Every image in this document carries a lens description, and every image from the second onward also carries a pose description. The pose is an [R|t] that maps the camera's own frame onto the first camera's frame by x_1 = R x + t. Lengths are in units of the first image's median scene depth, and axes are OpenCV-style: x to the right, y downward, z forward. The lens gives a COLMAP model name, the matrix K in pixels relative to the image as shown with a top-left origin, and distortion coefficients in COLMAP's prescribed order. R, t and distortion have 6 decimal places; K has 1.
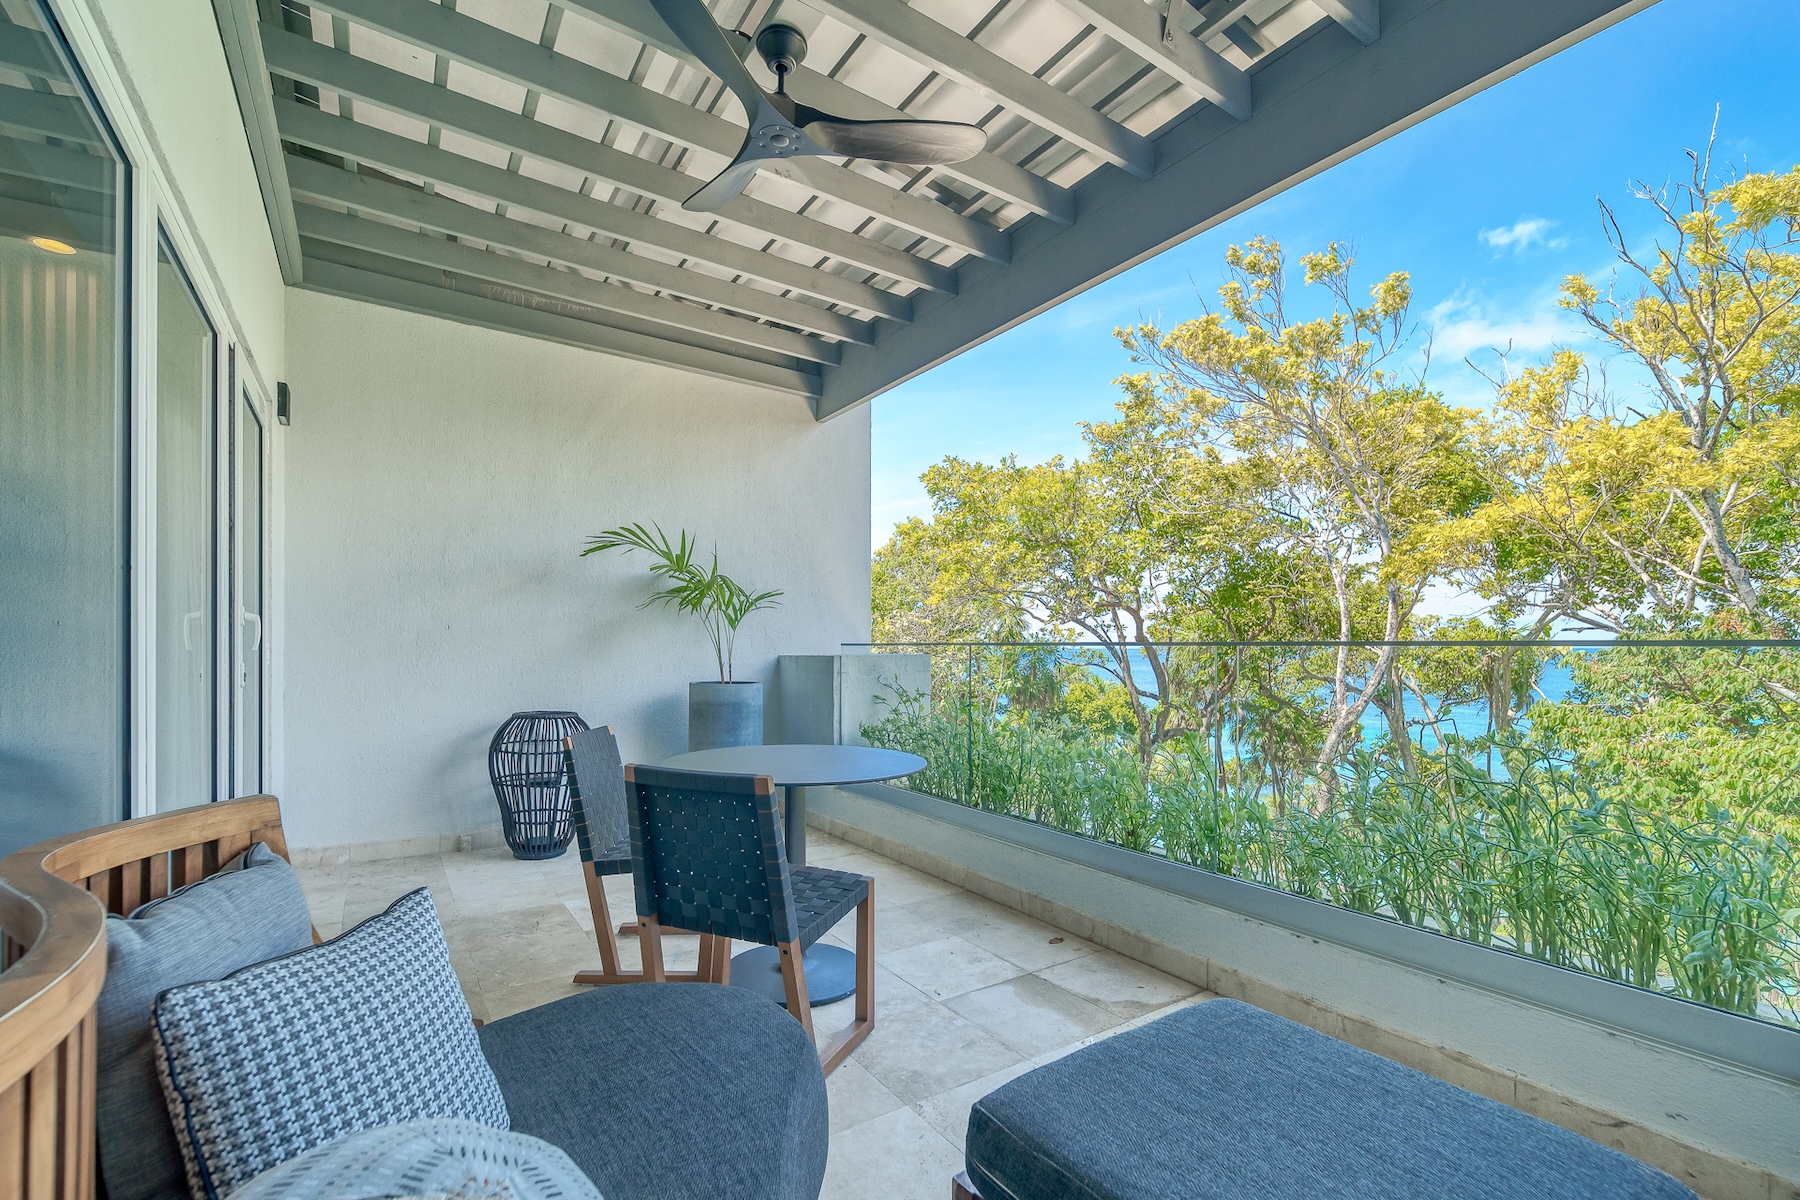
lens RADIAL K [[774.7, 0, 893.1], [0, 774.7, 642.3], [0, 0, 1]] dist [-0.001585, -0.000123]
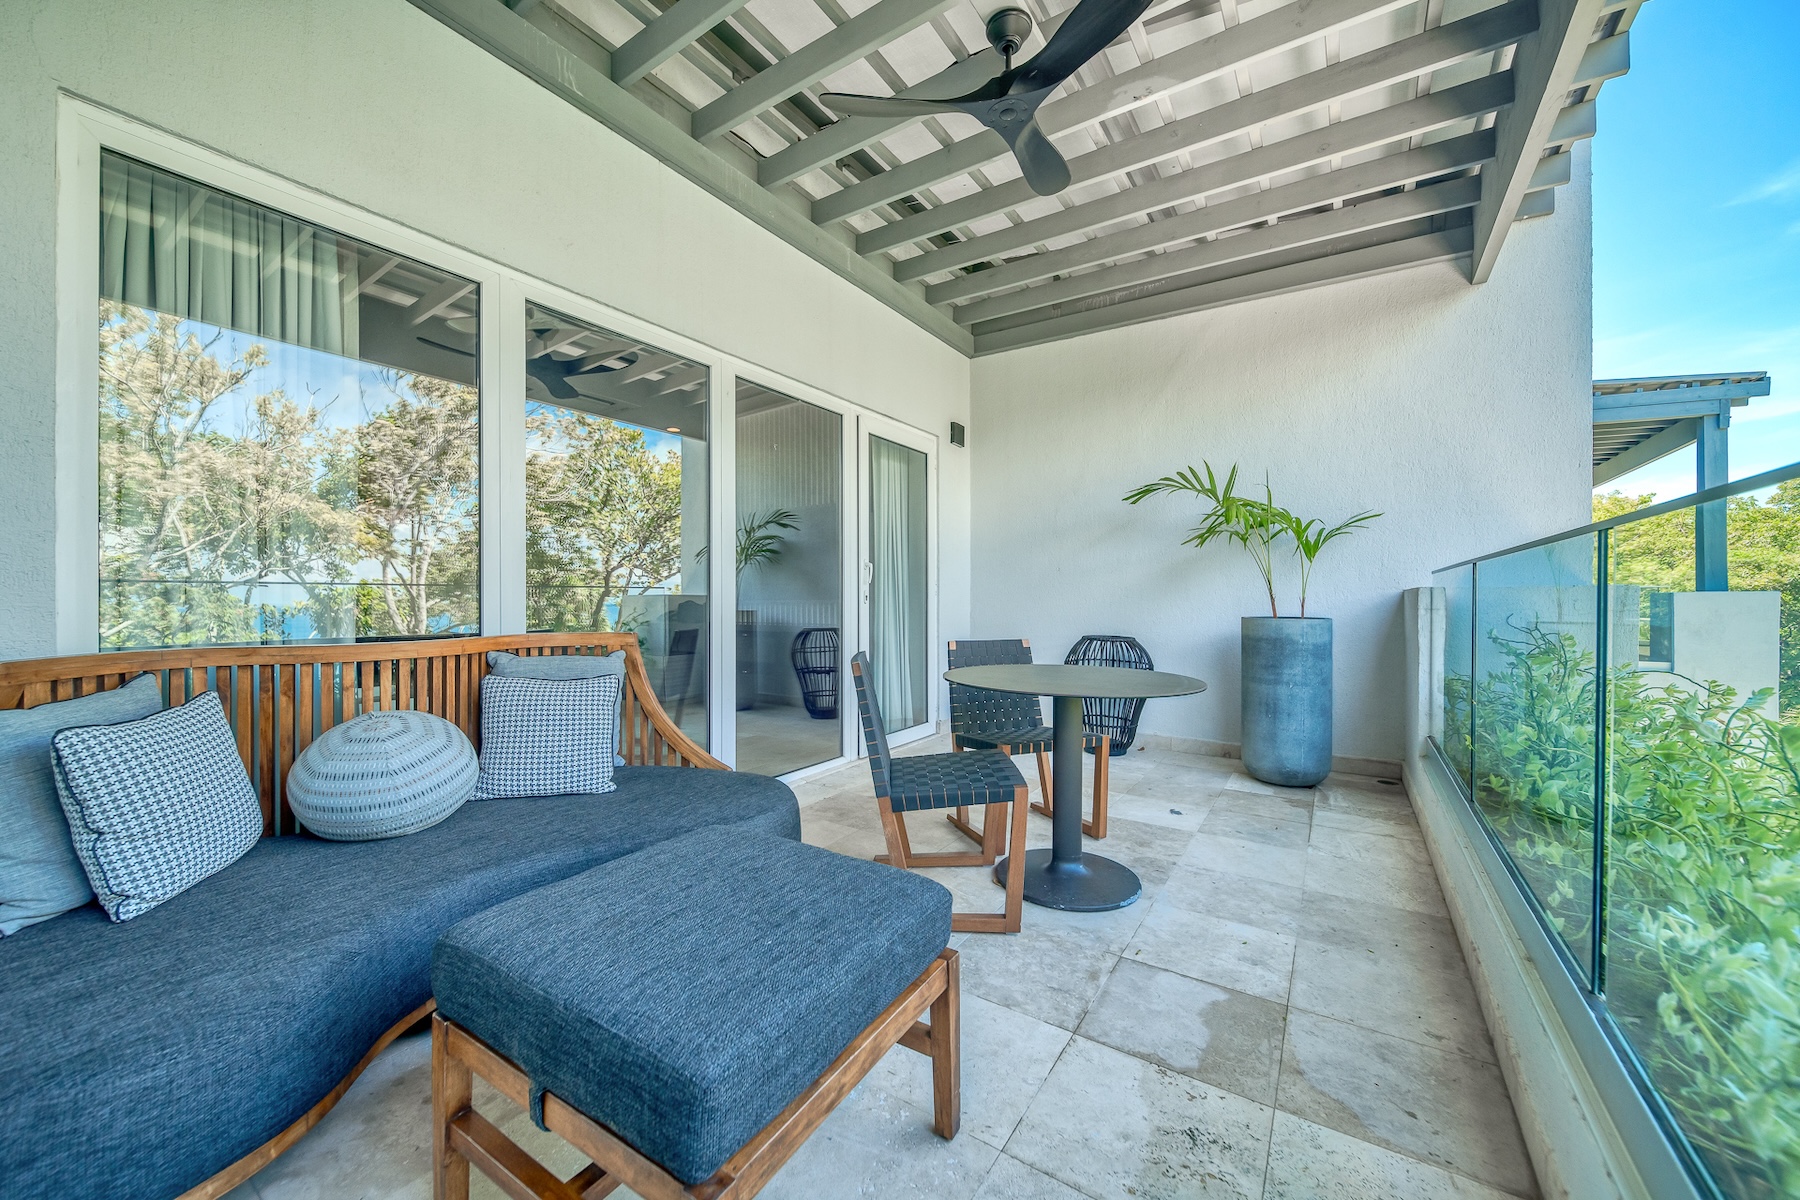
lens RADIAL K [[701.2, 0, 900.0], [0, 701.2, 600.0], [0, 0, 1]] dist [0.000412, -0.000004]
pose [[0.389898, -0.006224, -0.920837, 0.400537], [0.014081, 0.999901, -0.000796, 0.026058], [0.920750, -0.012656, 0.389947, 0.255975]]
